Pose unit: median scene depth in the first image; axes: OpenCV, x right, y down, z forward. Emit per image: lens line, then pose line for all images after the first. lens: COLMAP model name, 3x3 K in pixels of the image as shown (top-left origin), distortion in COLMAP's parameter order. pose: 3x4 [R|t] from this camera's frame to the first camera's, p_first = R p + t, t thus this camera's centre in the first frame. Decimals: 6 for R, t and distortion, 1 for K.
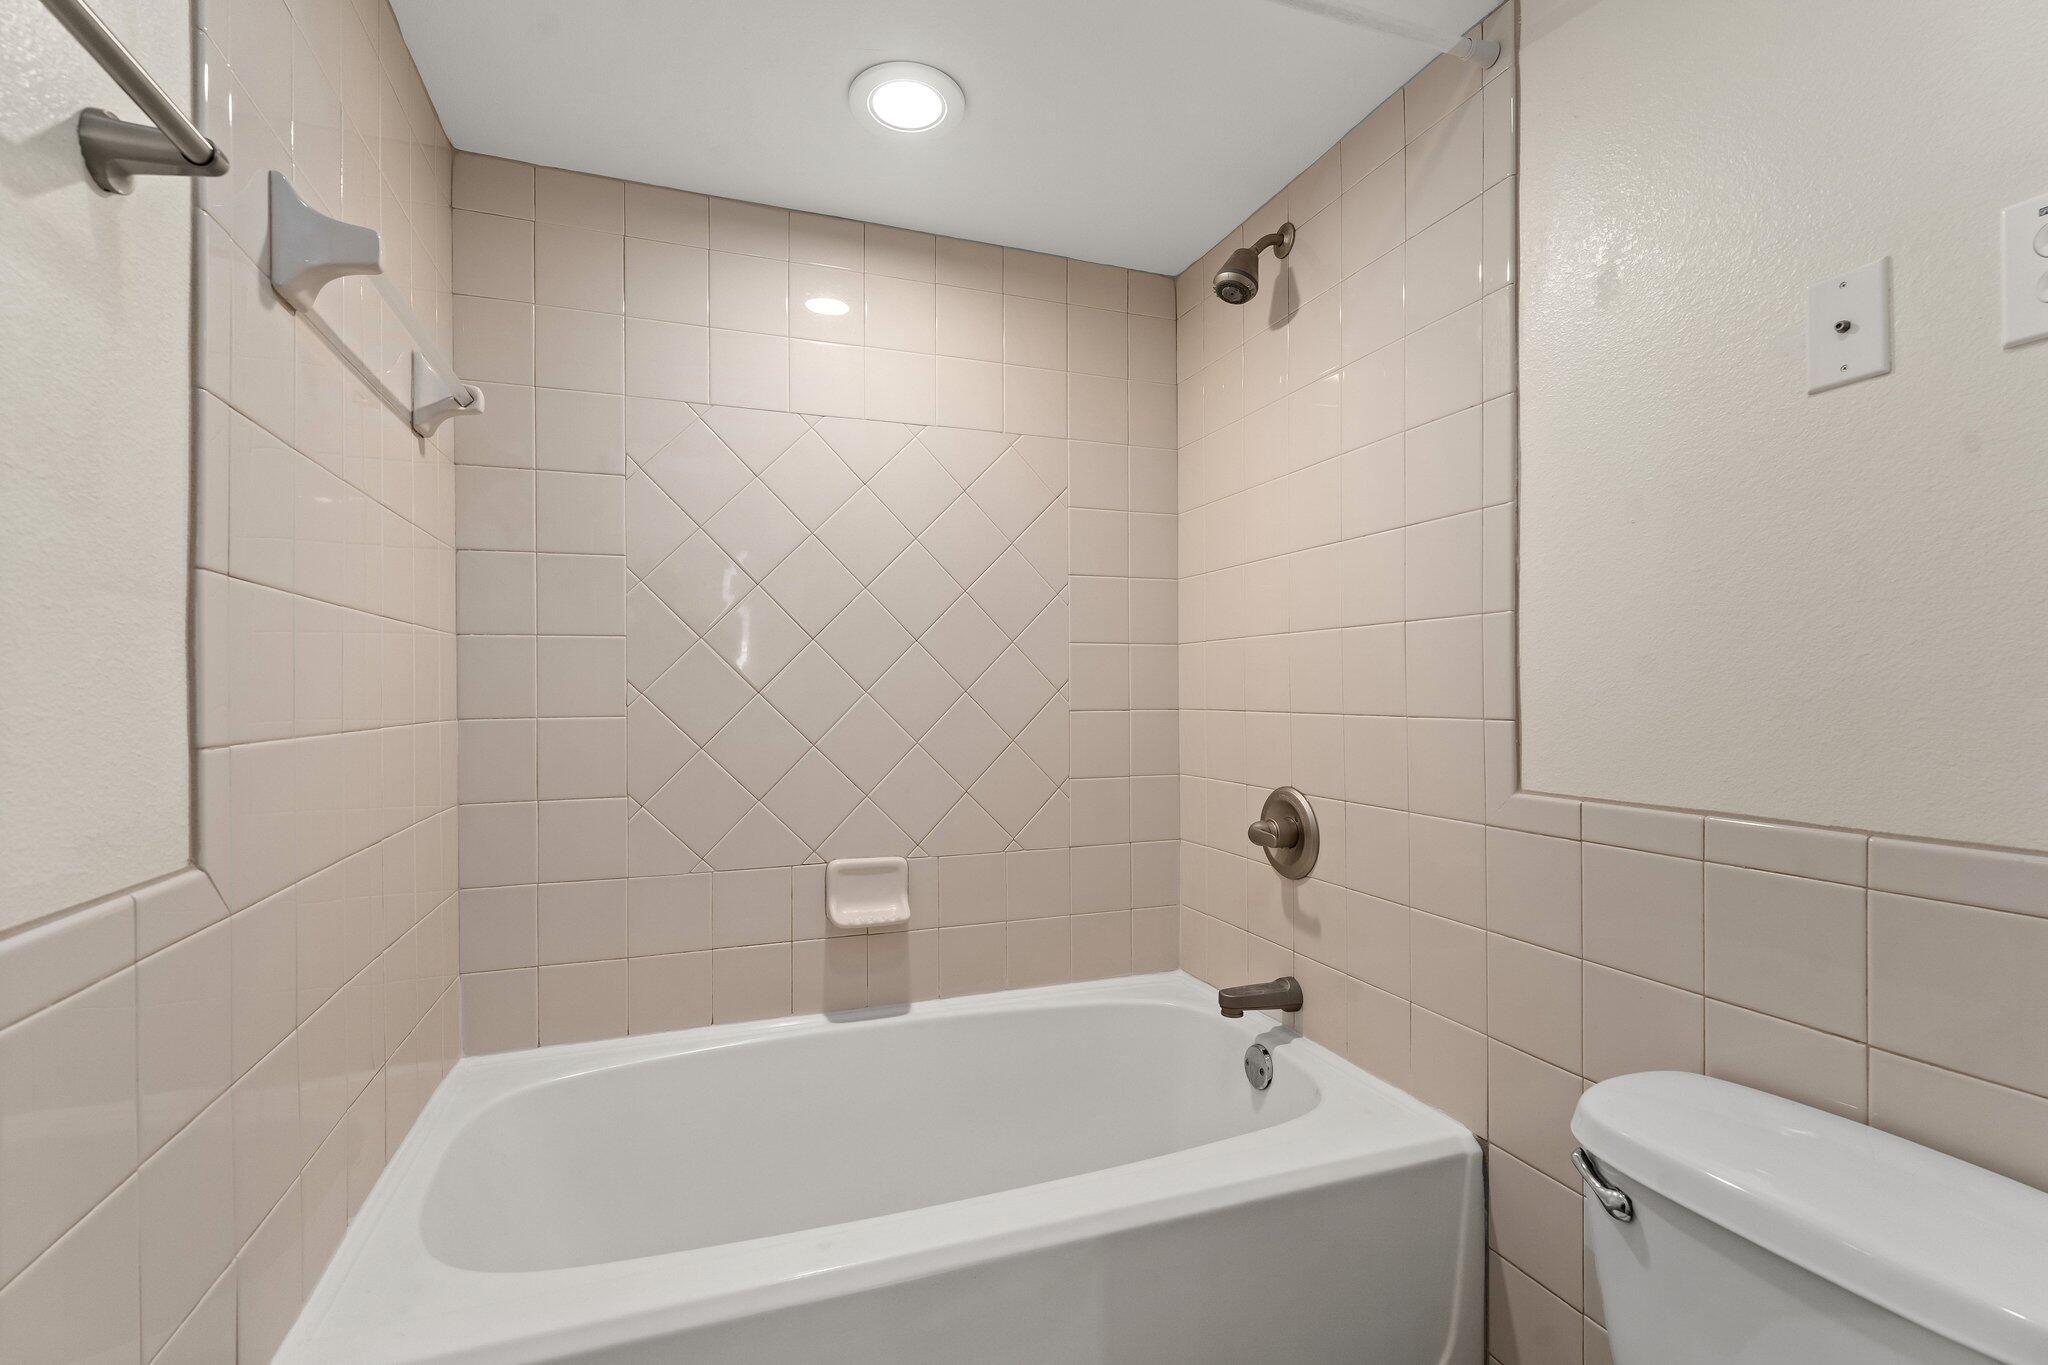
lens RADIAL K [[966.9, 0, 1027.4], [0, 966.9, 690.4], [0, 0, 1]] dist [-0.004517, 0.003199]
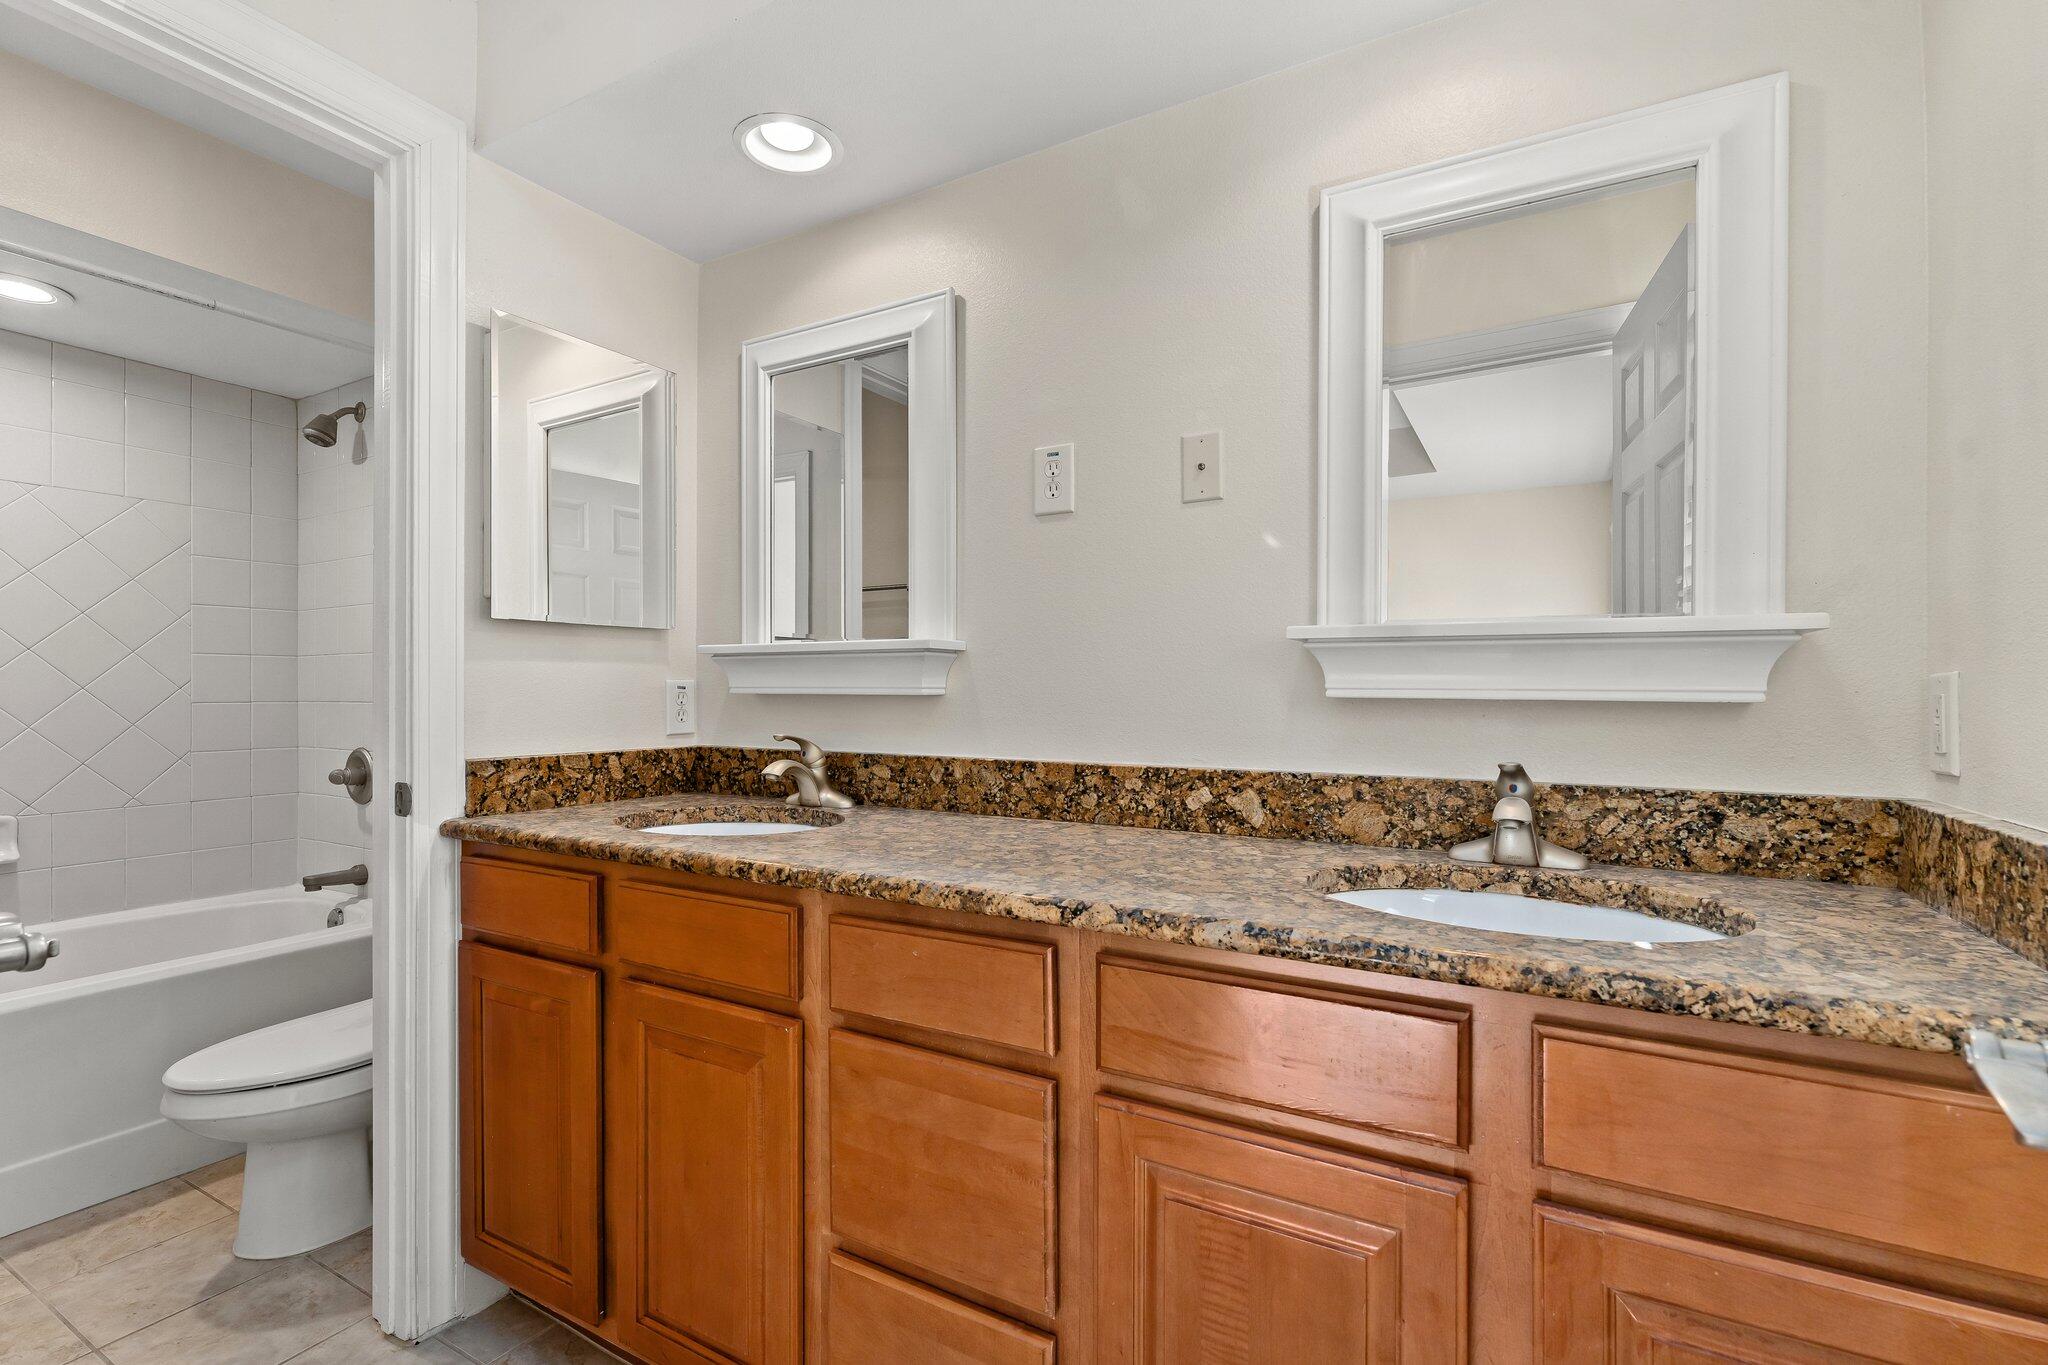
lens RADIAL K [[966.9, 0, 1074.3], [0, 966.9, 681.6], [0, 0, 1]] dist [-0.004517, 0.003199]
pose [[0.771972, 0.003981, 0.635644, 0.163775], [0.000978, 0.999972, -0.007449, 0.001540], [-0.635656, 0.006372, 0.771946, -1.022428]]
